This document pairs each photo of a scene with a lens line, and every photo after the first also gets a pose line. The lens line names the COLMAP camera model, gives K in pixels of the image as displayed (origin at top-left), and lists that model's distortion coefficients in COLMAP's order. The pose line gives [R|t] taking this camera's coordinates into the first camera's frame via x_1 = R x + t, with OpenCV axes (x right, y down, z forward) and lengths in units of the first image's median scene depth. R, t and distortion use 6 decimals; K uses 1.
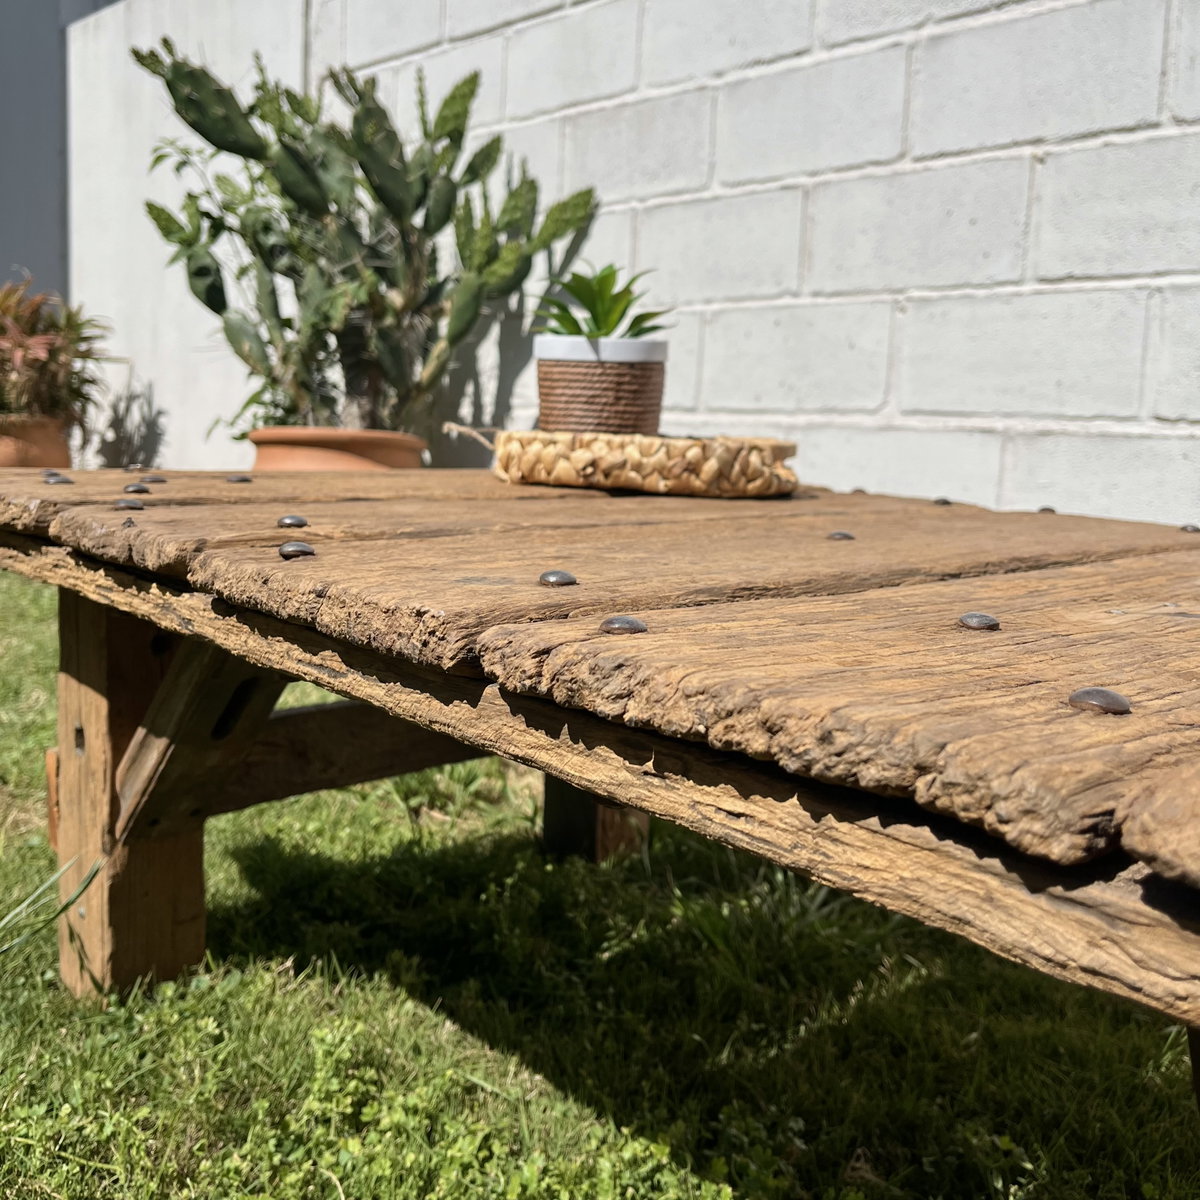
lens RADIAL K [[1240.0, 0, 600.8], [0, 1240.0, 557.7], [0, 0, 1]] dist [0.090687, -0.195575]
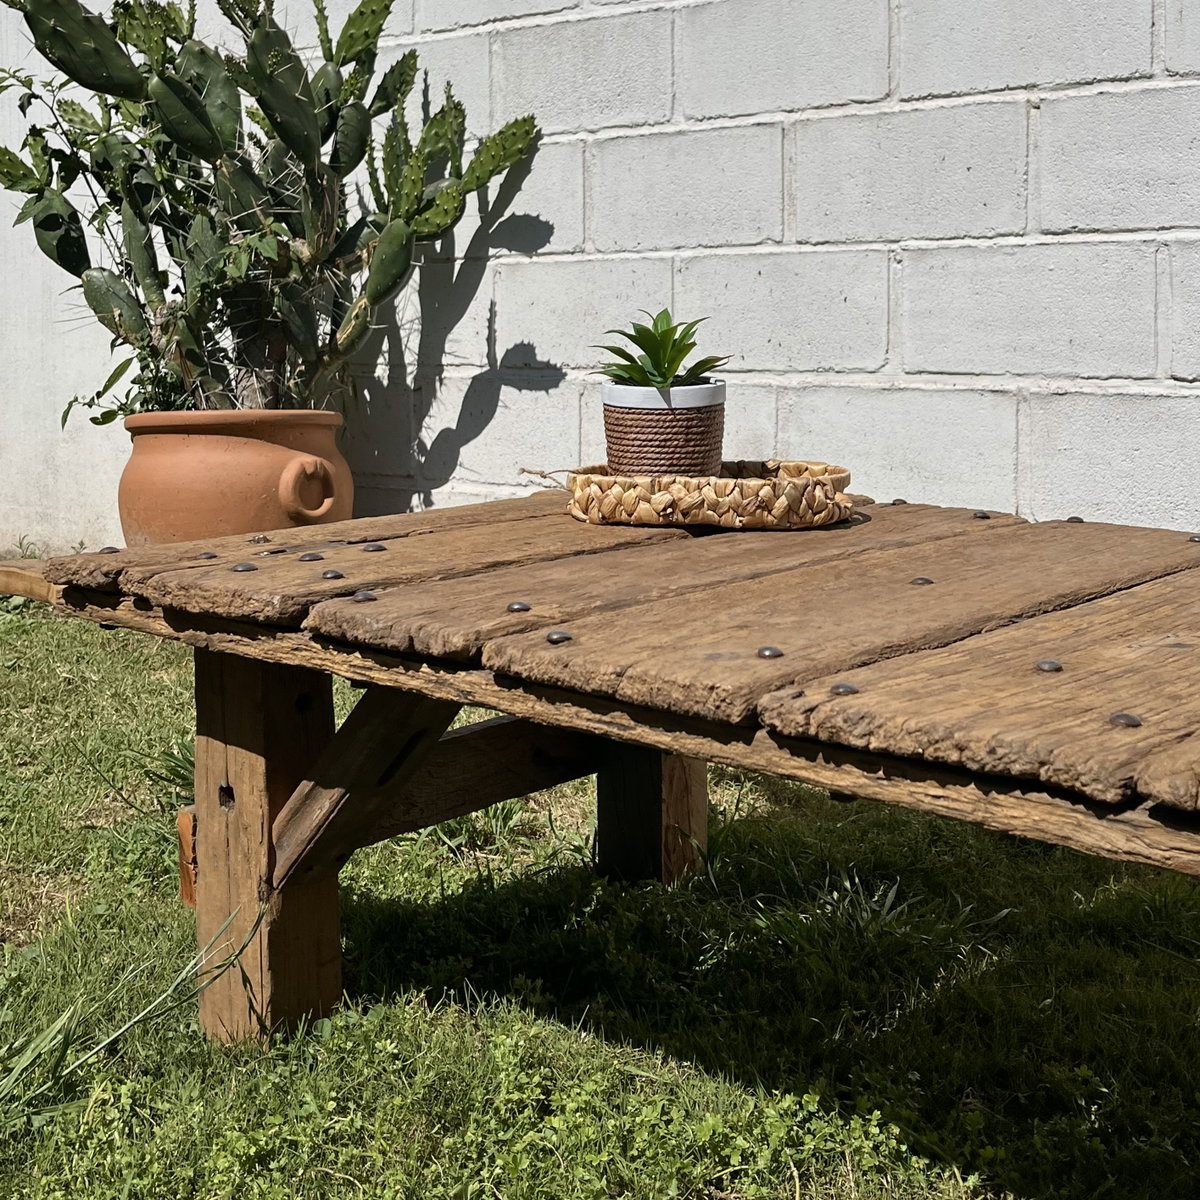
lens RADIAL K [[1741.2, 0, 657.9], [0, 1741.2, 386.4], [0, 0, 1]] dist [0.122867, -0.339794]
pose [[0.991694, -0.049372, 0.118765, -0.213786], [0.056648, 0.996668, -0.058685, -0.098596], [-0.115472, 0.064925, 0.991187, -0.572344]]
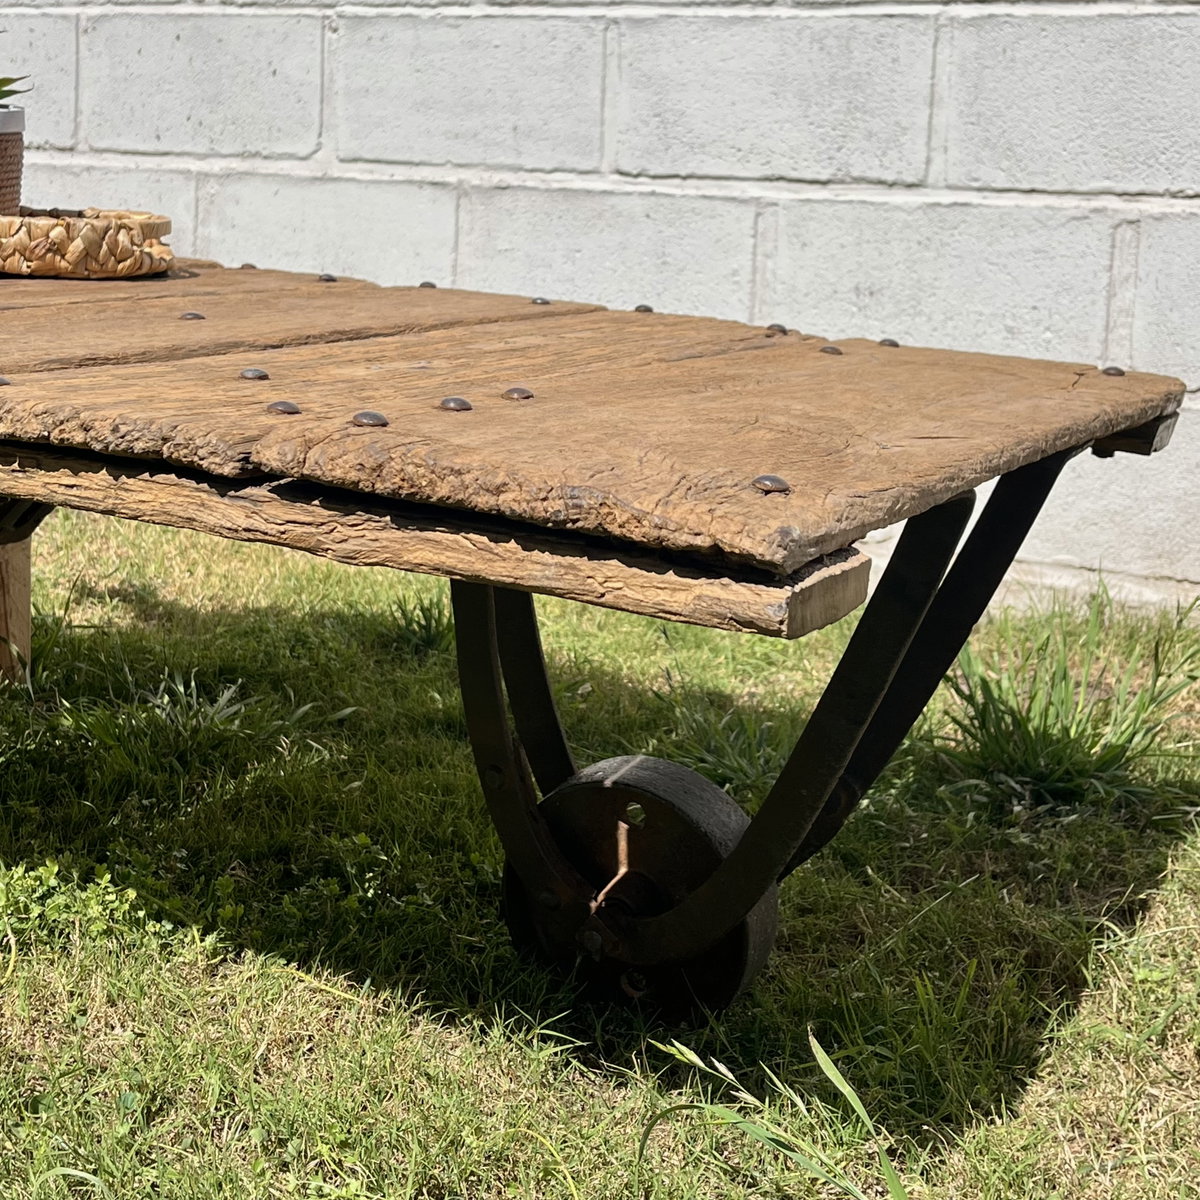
lens RADIAL K [[1974.3, 0, 601.9], [0, 1974.3, 480.5], [0, 0, 1]] dist [0.165785, -0.636370]
pose [[0.948761, -0.052255, 0.311644, -0.017510], [0.031928, 0.997038, 0.069975, 0.013221], [-0.314377, -0.056439, 0.947619, -0.651617]]
